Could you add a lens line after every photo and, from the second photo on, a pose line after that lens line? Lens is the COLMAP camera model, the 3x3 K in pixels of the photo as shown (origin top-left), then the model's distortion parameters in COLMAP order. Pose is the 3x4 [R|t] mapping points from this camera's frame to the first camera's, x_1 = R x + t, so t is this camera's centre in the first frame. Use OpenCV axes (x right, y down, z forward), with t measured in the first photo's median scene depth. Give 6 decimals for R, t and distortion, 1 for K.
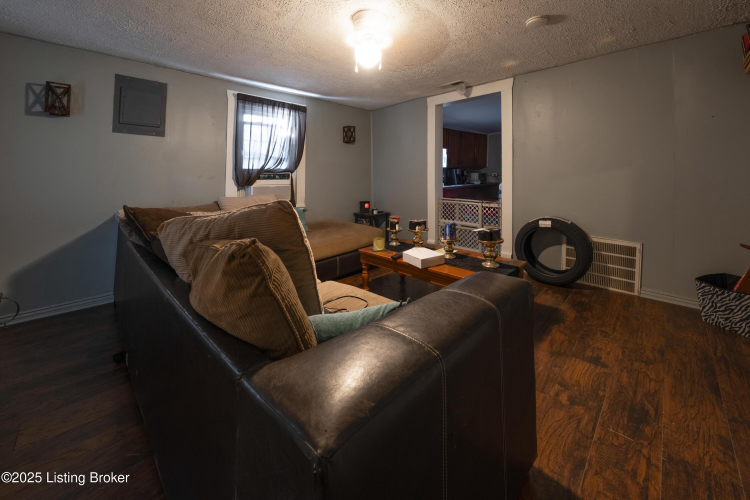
lens RADIAL K [[281.6, 0, 372.4], [0, 281.6, 248.9], [0, 0, 1]] dist [0.000716, 0.000072]
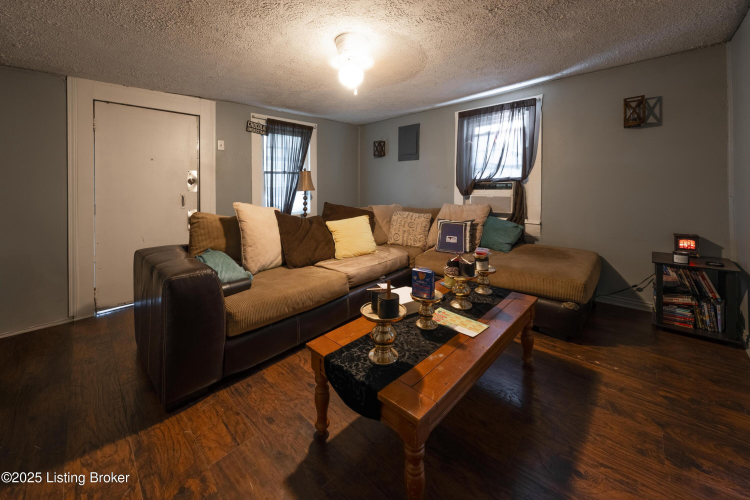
lens RADIAL K [[281.6, 0, 372.4], [0, 281.6, 248.9], [0, 0, 1]] dist [0.000716, 0.000072]
pose [[0.019385, 0.218256, -0.975699, 0.697543], [-0.236426, 0.949206, 0.207632, -0.184603], [0.971456, 0.226656, 0.070002, 0.686833]]
